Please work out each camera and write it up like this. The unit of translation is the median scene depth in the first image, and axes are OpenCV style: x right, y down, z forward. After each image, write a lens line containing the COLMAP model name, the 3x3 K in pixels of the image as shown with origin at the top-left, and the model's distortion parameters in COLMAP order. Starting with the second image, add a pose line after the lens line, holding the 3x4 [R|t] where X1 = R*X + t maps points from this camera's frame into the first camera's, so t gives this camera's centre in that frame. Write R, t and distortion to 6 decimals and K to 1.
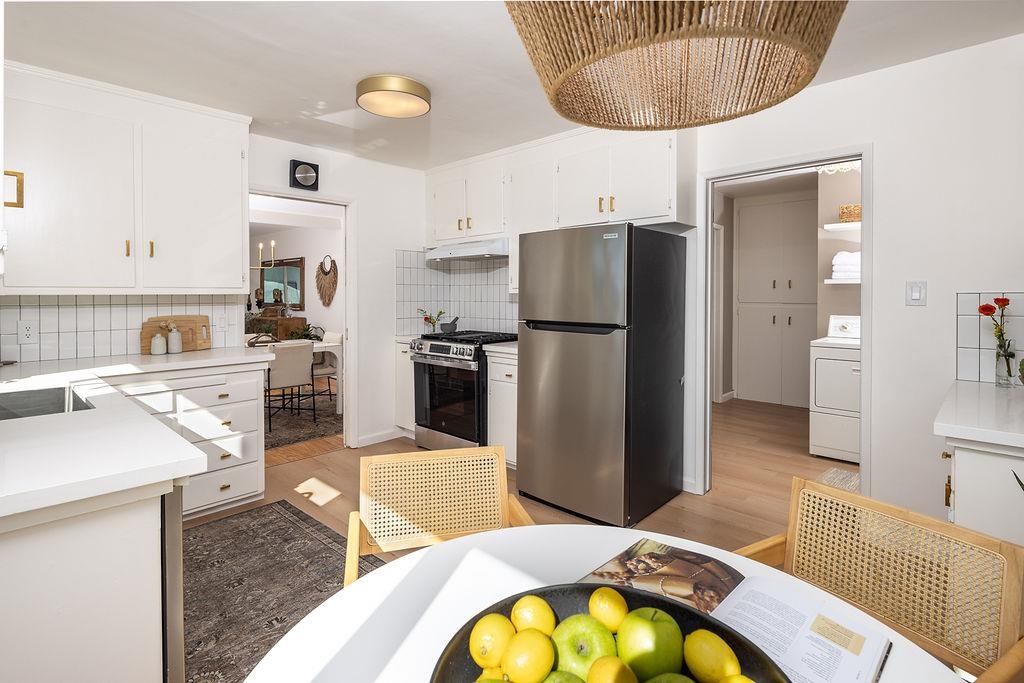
lens RADIAL K [[514.3, 0, 508.4], [0, 514.3, 299.9], [0, 0, 1]] dist [0.003295, 0.000084]
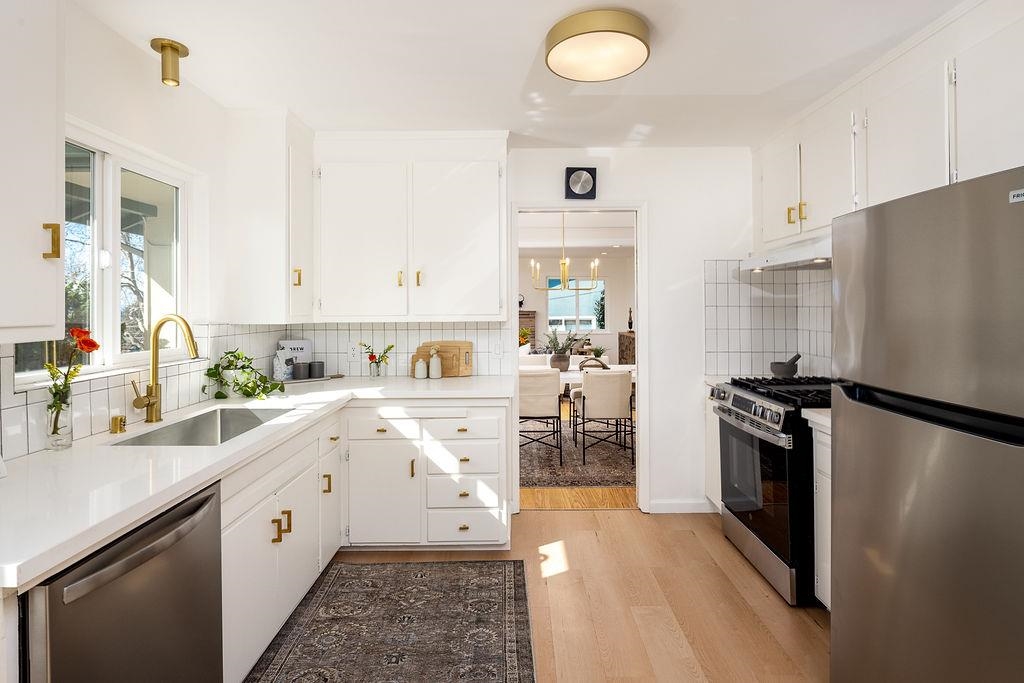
lens RADIAL K [[514.3, 0, 508.4], [0, 514.3, 299.9], [0, 0, 1]] dist [0.003295, 0.000084]
pose [[0.689880, -0.012619, -0.723814, 0.142134], [-0.006635, 0.999696, -0.023752, -0.022022], [0.723894, 0.021188, 0.689586, 0.305954]]
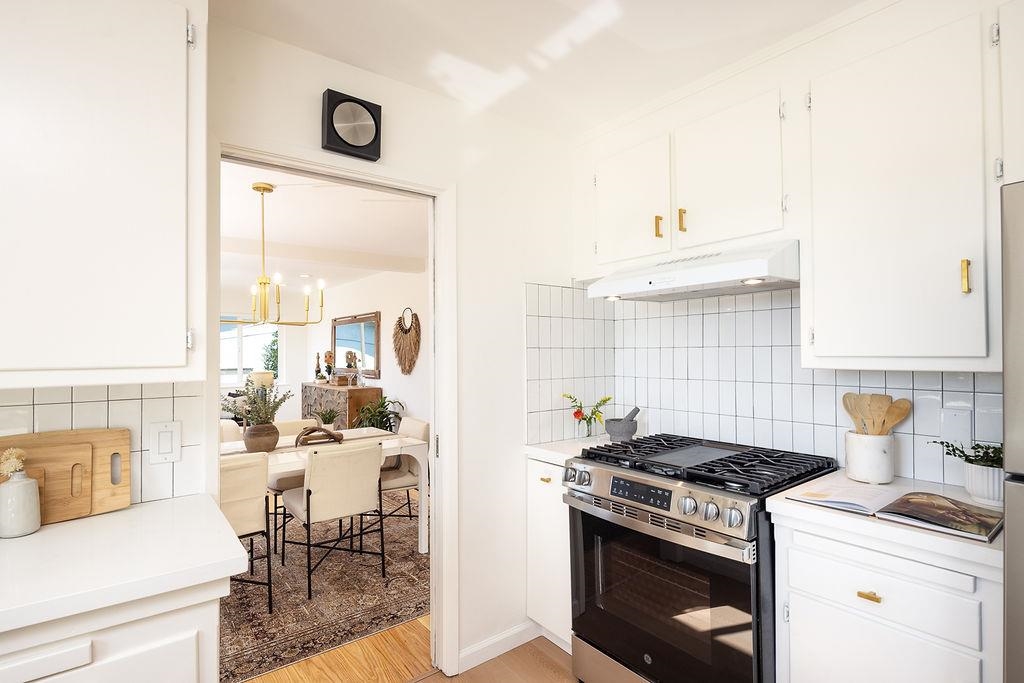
lens RADIAL K [[507.5, 0, 514.3], [0, 507.5, 344.2], [0, 0, 1]] dist [0.017500, 0.000200]
pose [[0.990333, -0.009126, -0.138411, -0.175566], [0.005550, 0.999641, -0.026204, -0.022538], [0.138601, 0.025182, 0.990028, 0.534063]]
